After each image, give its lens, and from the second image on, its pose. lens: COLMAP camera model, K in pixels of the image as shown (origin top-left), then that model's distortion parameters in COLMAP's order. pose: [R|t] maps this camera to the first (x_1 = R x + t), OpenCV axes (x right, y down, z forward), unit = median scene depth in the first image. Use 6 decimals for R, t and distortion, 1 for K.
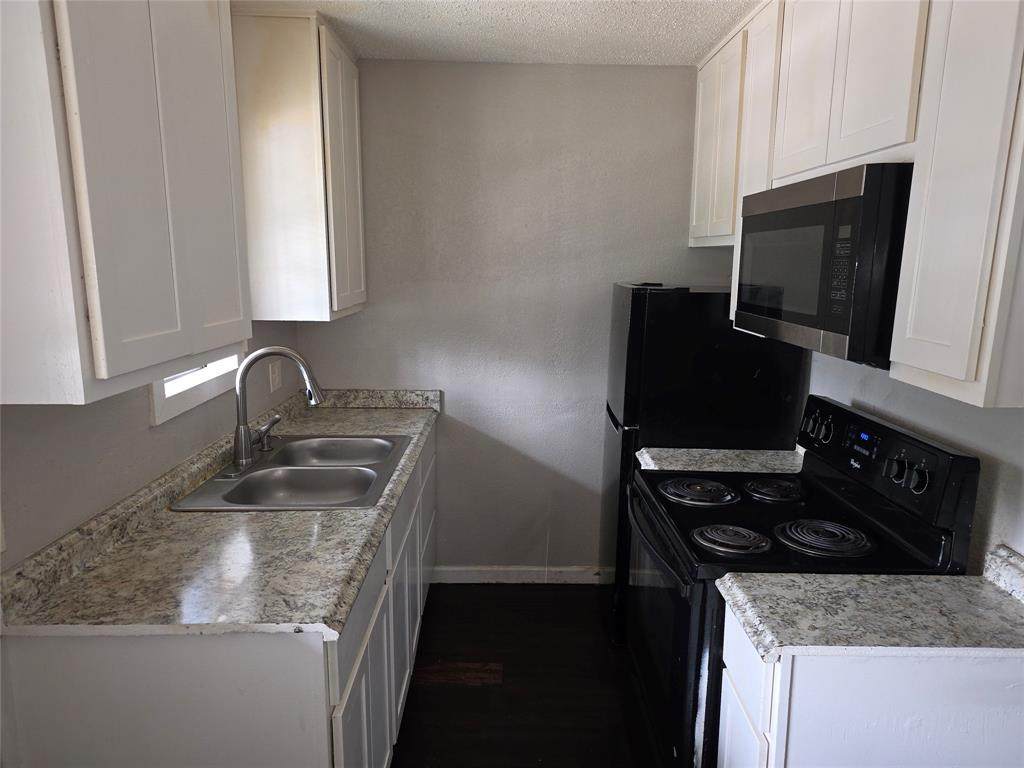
lens RADIAL K [[675.9, 0, 509.1], [0, 675.9, 396.3], [0, 0, 1]] dist [0.073521, -0.071195]
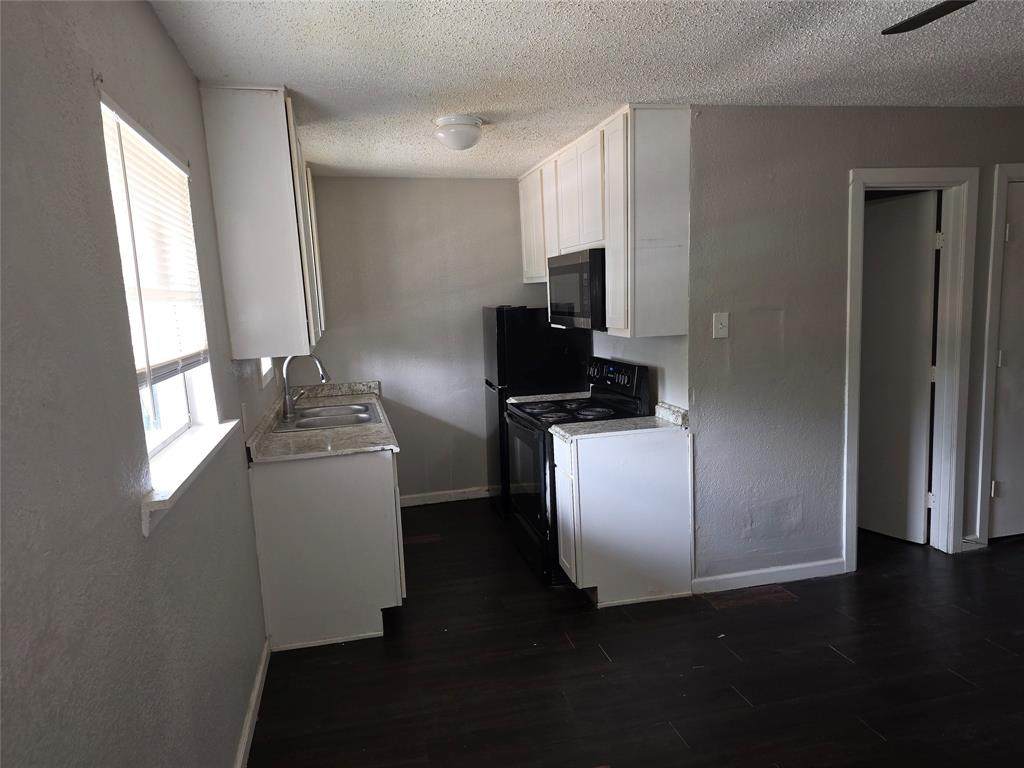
lens RADIAL K [[675.9, 0, 509.1], [0, 675.9, 396.3], [0, 0, 1]] dist [0.073521, -0.071195]
pose [[0.973094, -0.083012, 0.214934, -0.202624], [0.093720, 0.994791, -0.040101, 0.160820], [-0.210485, 0.059166, 0.975805, -0.793750]]
